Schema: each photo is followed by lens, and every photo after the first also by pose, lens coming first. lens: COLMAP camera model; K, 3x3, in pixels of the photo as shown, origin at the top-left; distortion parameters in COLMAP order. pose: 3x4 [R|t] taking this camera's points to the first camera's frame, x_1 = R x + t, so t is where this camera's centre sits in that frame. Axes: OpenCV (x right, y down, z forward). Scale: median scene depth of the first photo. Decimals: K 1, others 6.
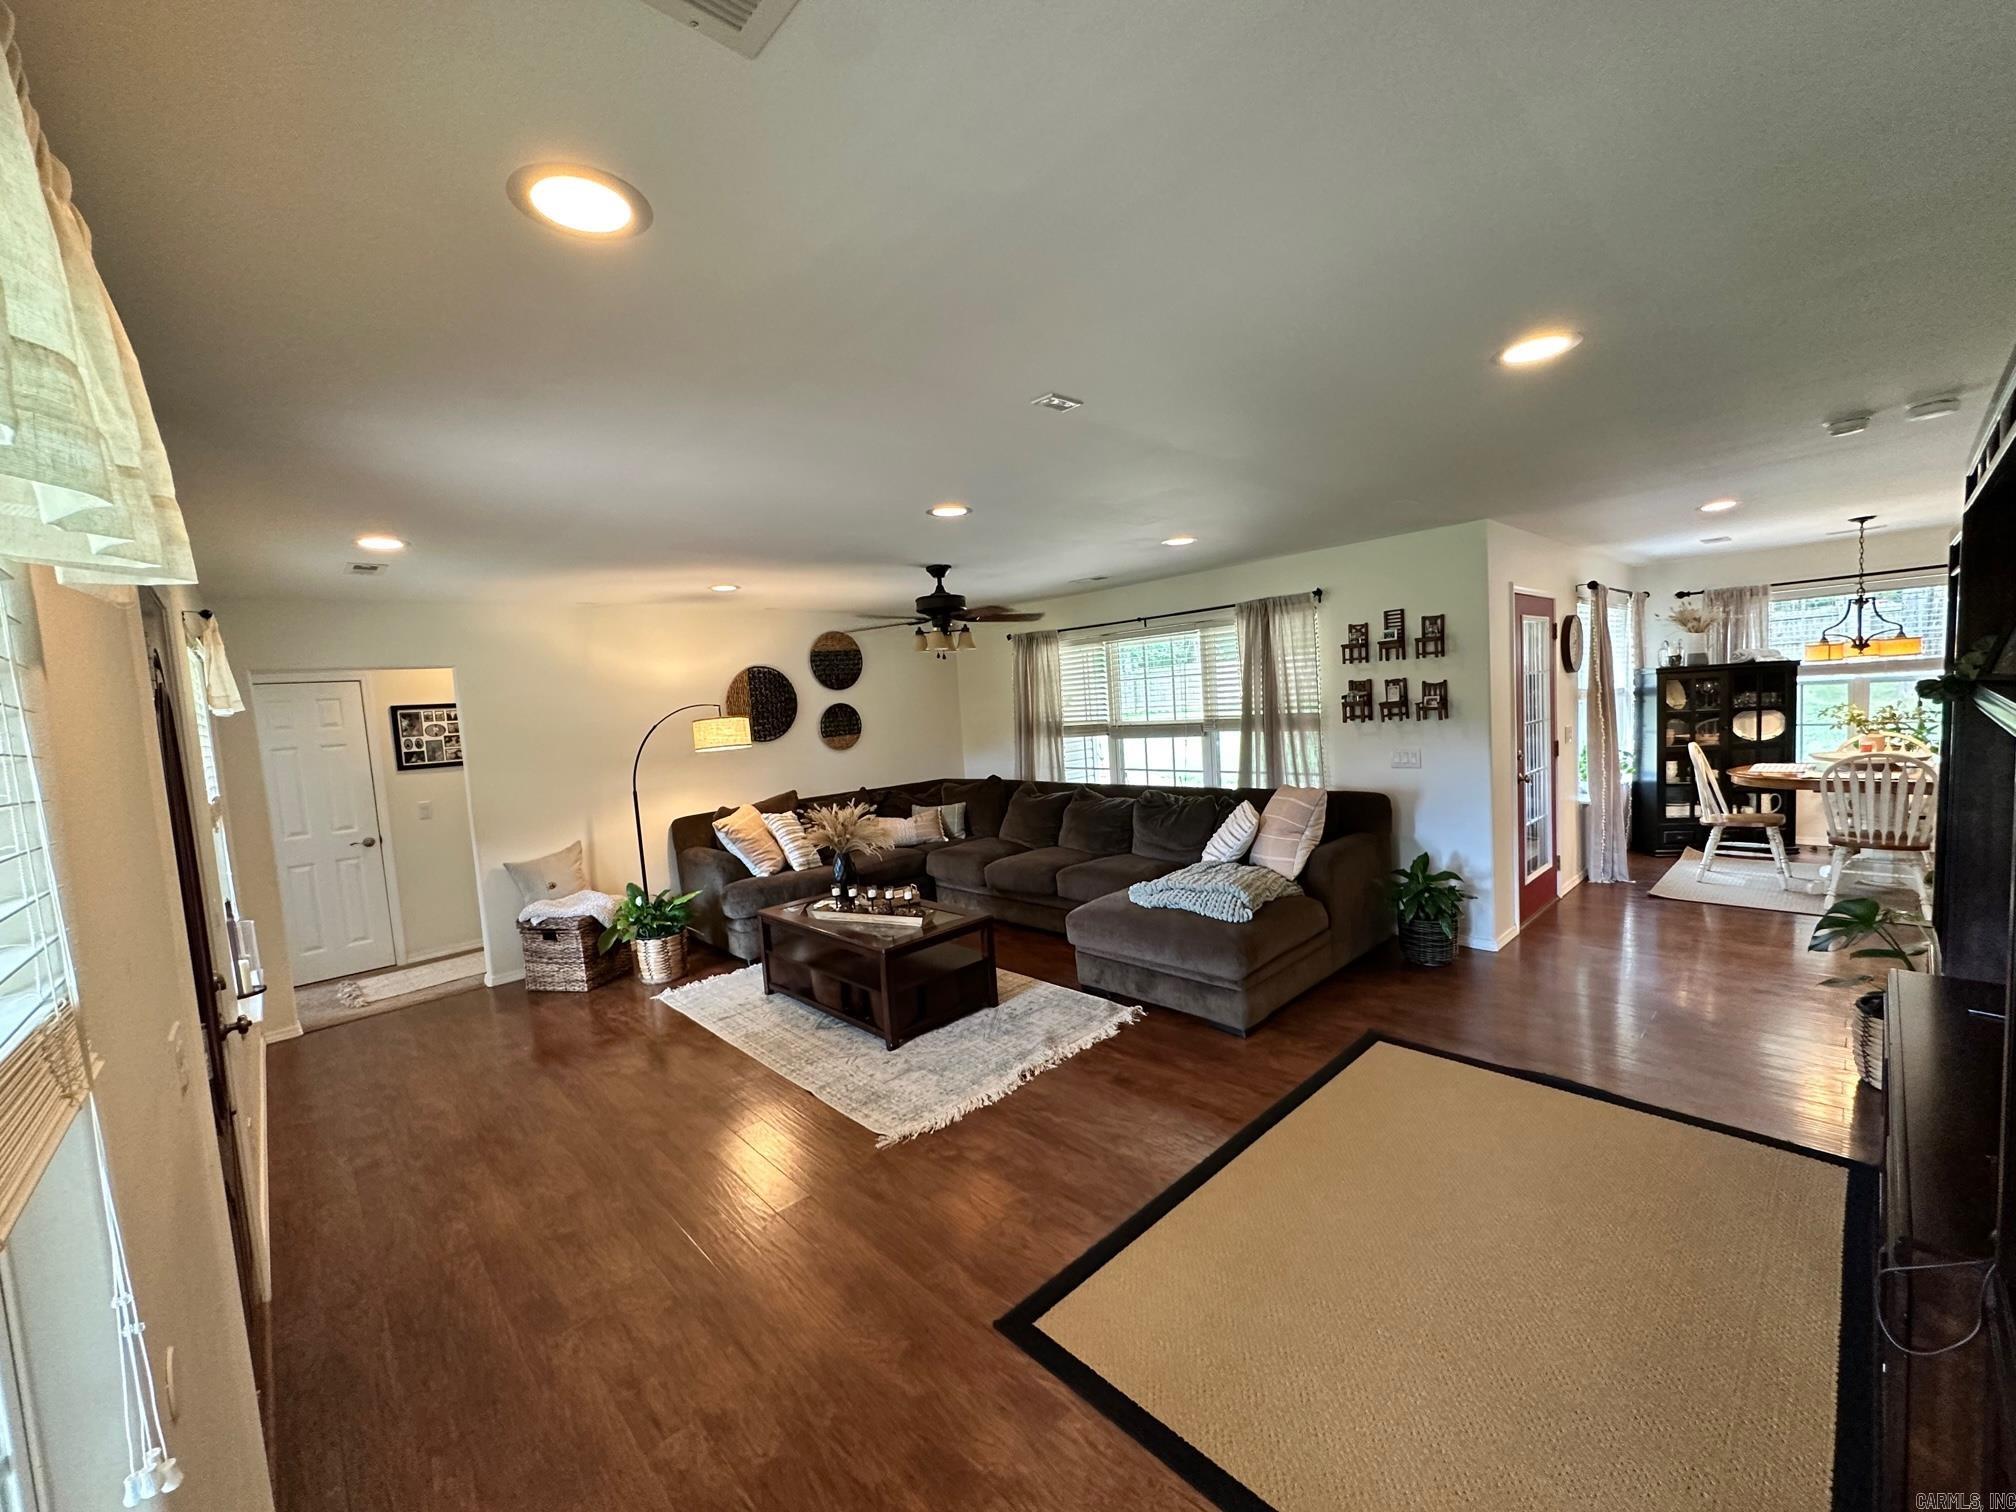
lens RADIAL K [[804.6, 0, 1008.0], [0, 804.6, 756.0], [0, 0, 1]] dist [-0.001106, 0.000047]
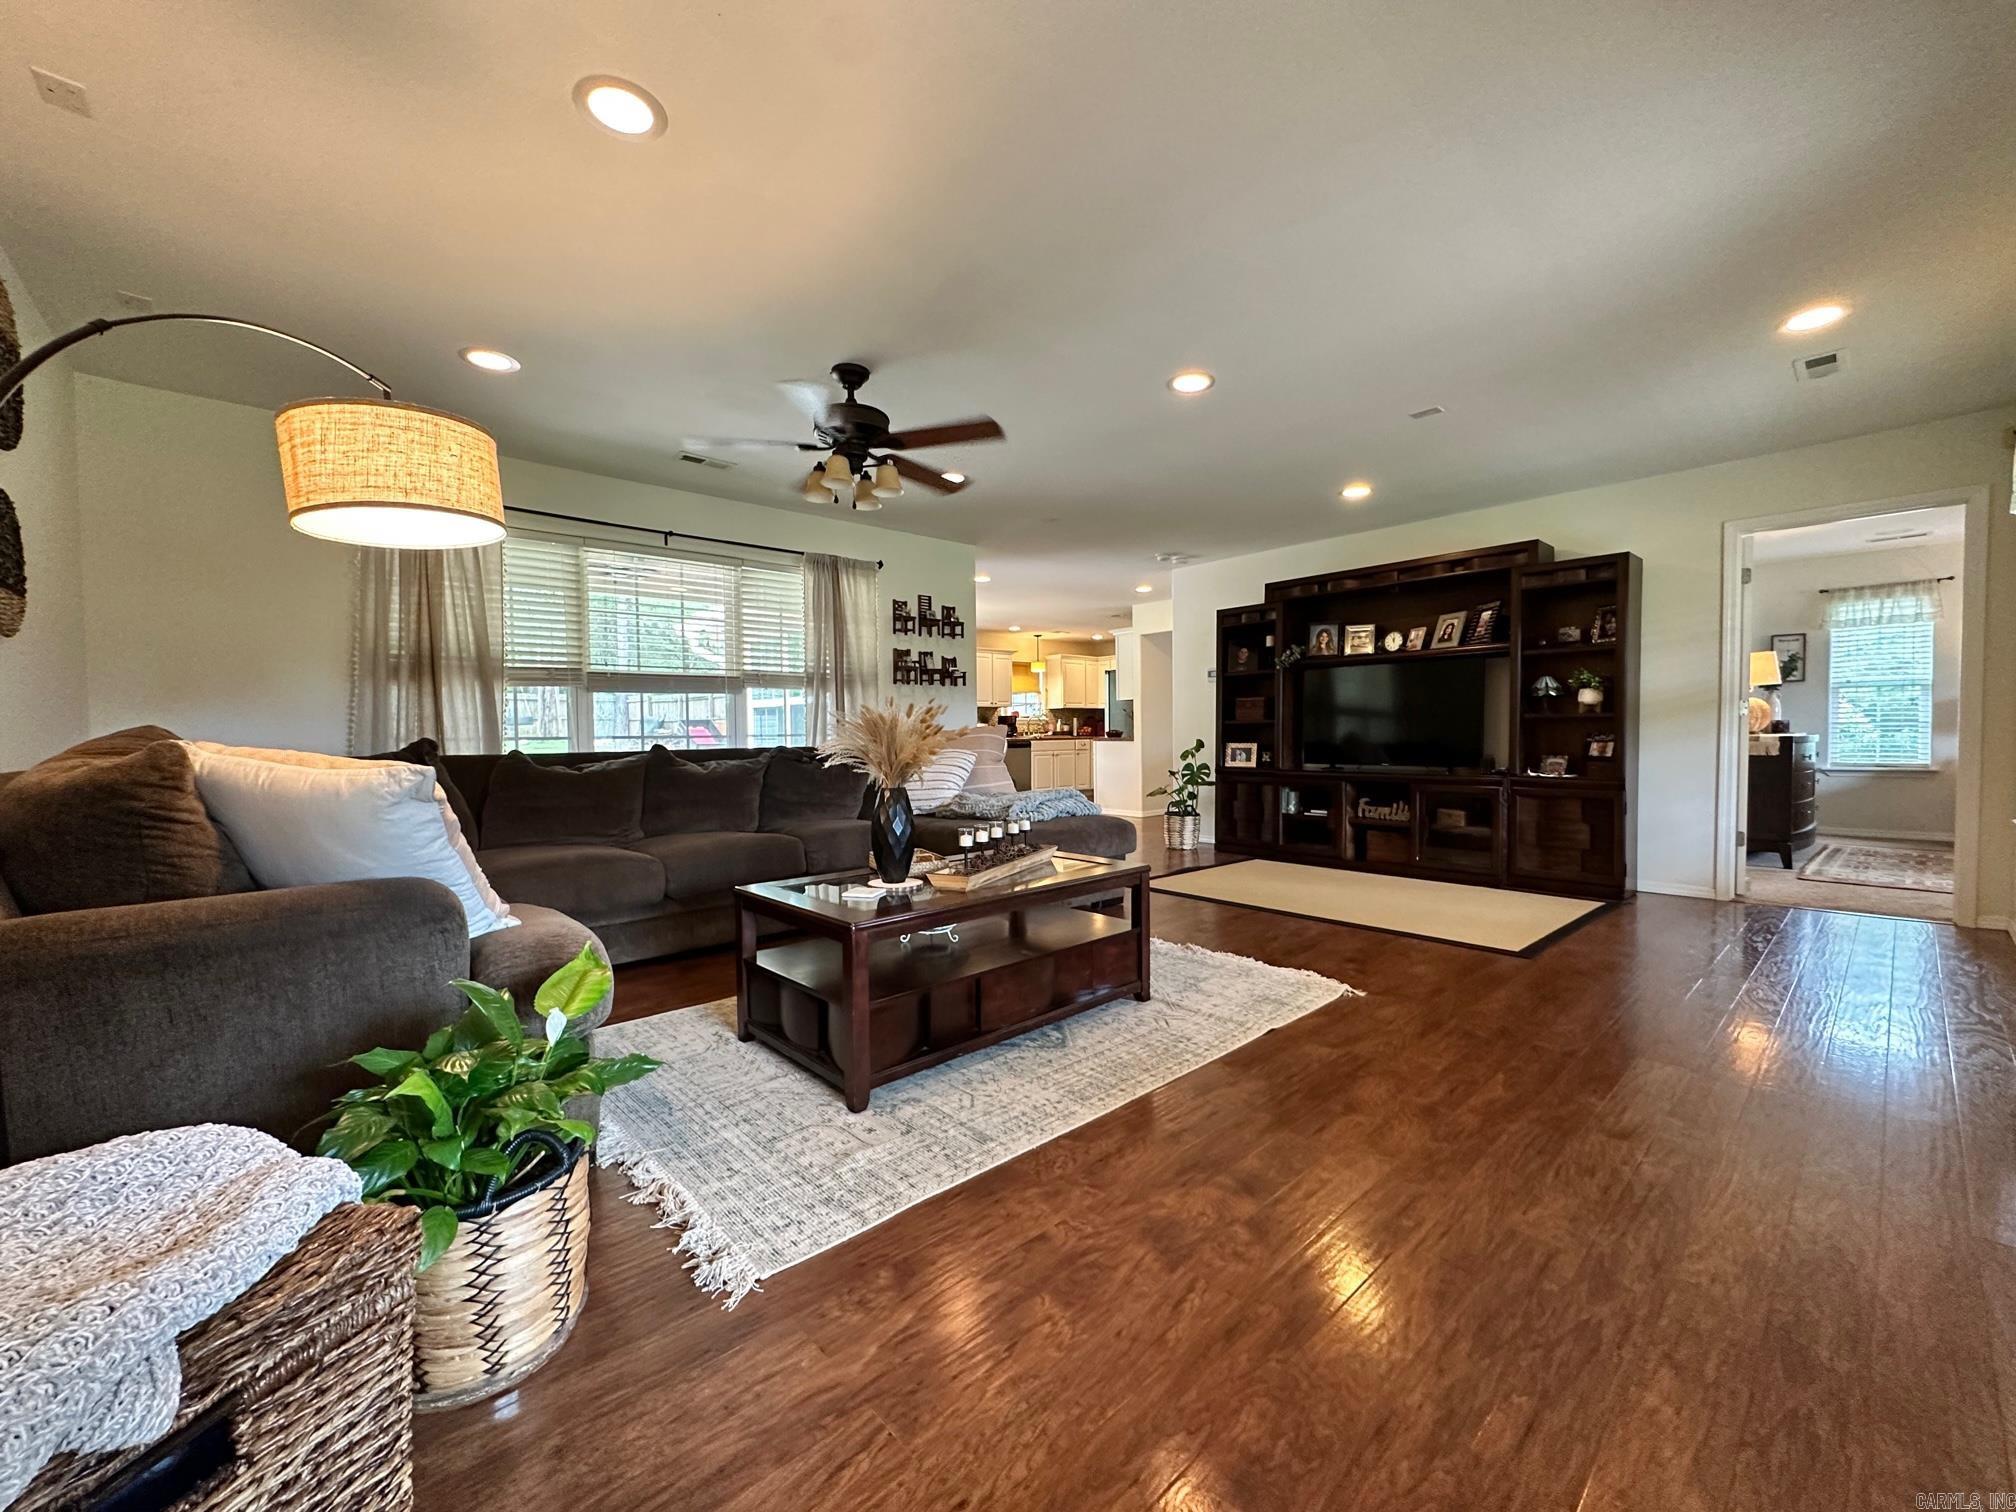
lens RADIAL K [[797.5, 0, 1010.6], [0, 797.5, 762.4], [0, 0, 1]] dist [-0.000174, -0.000004]
pose [[0.021466, 0.029492, 0.999335, -0.602716], [0.084011, 0.995976, -0.031197, 0.101042], [-0.996234, 0.084624, 0.018902, 0.720758]]
